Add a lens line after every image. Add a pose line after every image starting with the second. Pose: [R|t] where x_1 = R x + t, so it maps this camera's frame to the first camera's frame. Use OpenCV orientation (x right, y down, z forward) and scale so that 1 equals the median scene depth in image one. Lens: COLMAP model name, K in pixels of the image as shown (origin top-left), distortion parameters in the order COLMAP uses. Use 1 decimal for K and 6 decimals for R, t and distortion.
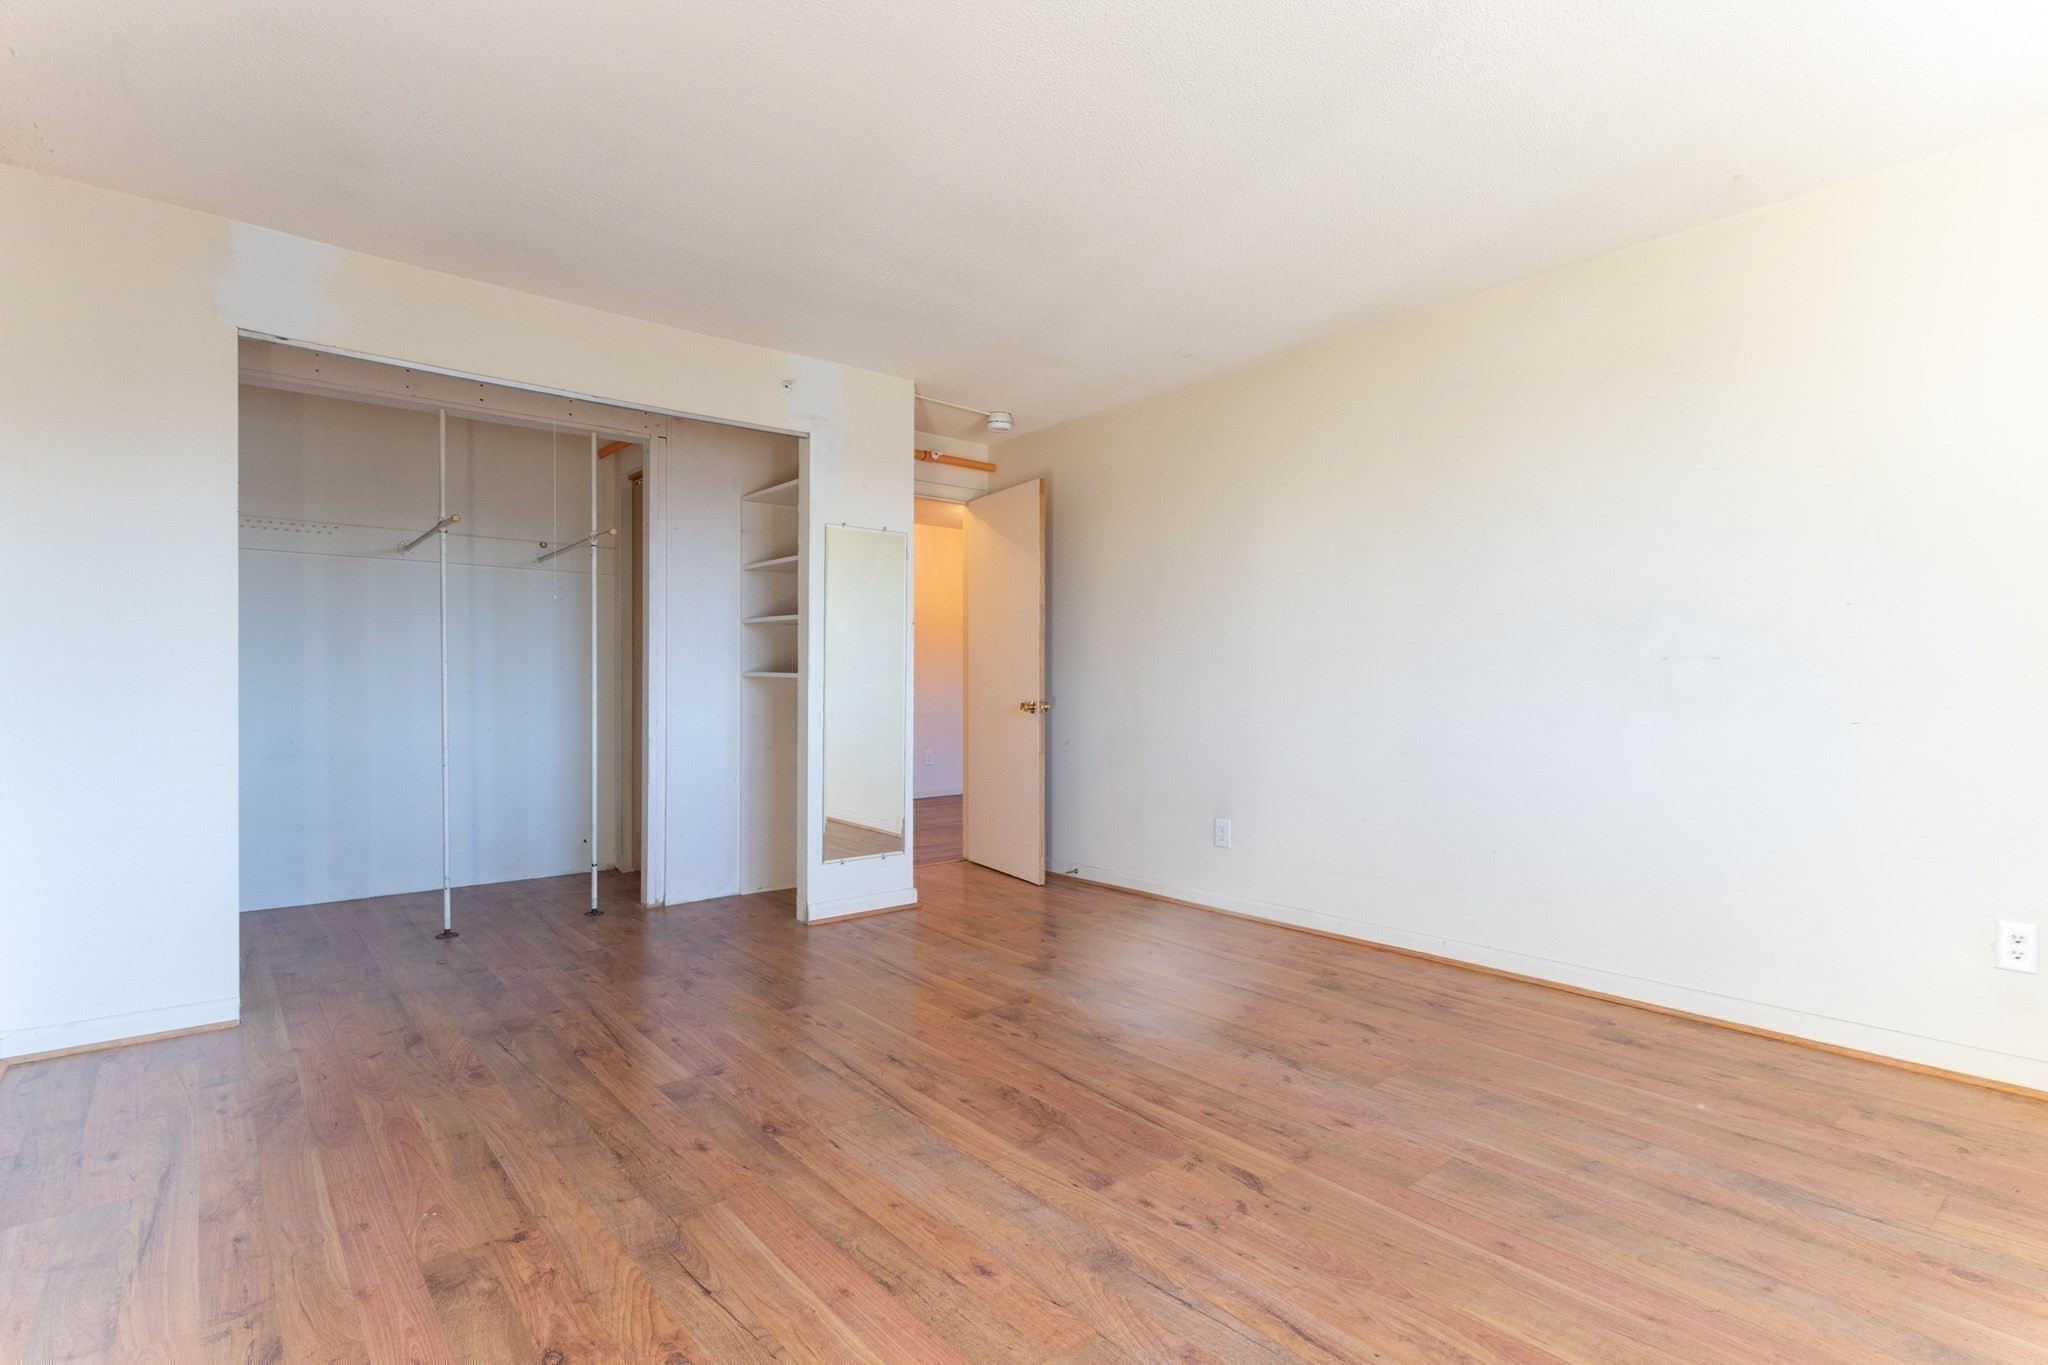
lens RADIAL K [[979.3, 0, 1028.7], [0, 979.3, 686.6], [0, 0, 1]] dist [0.003020, 0.001058]
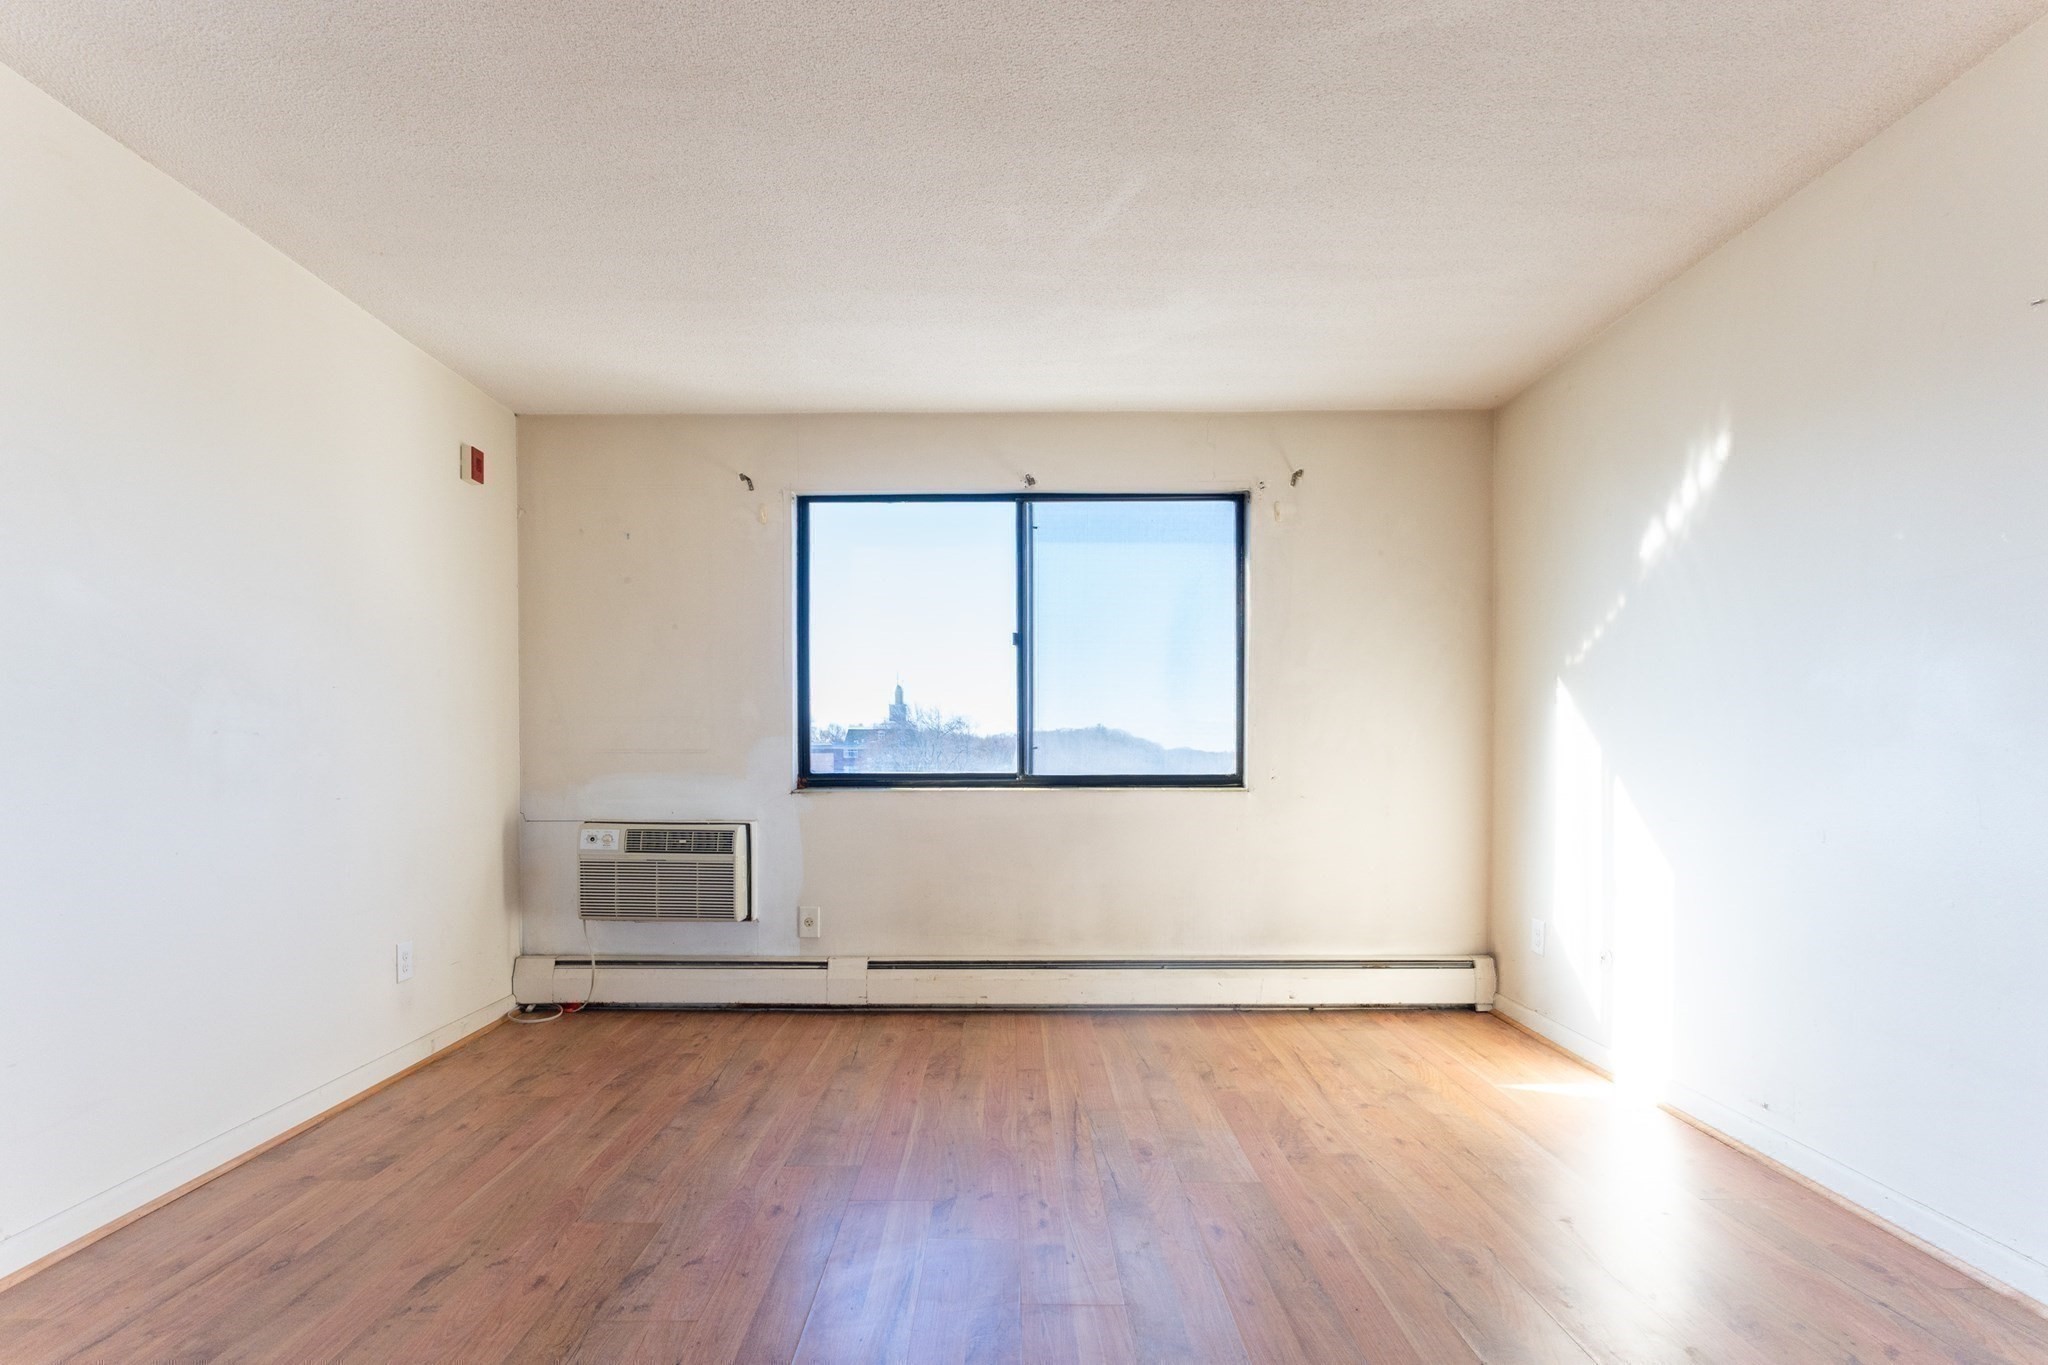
lens RADIAL K [[1017.1, 0, 1009.4], [0, 1017.1, 780.1], [0, 0, 1]] dist [0.000684, -0.000277]
pose [[-0.766199, -0.014524, 0.642439, -0.391158], [0.003838, 0.999623, 0.027176, -0.007734], [-0.642592, 0.023288, -0.765855, 1.260542]]
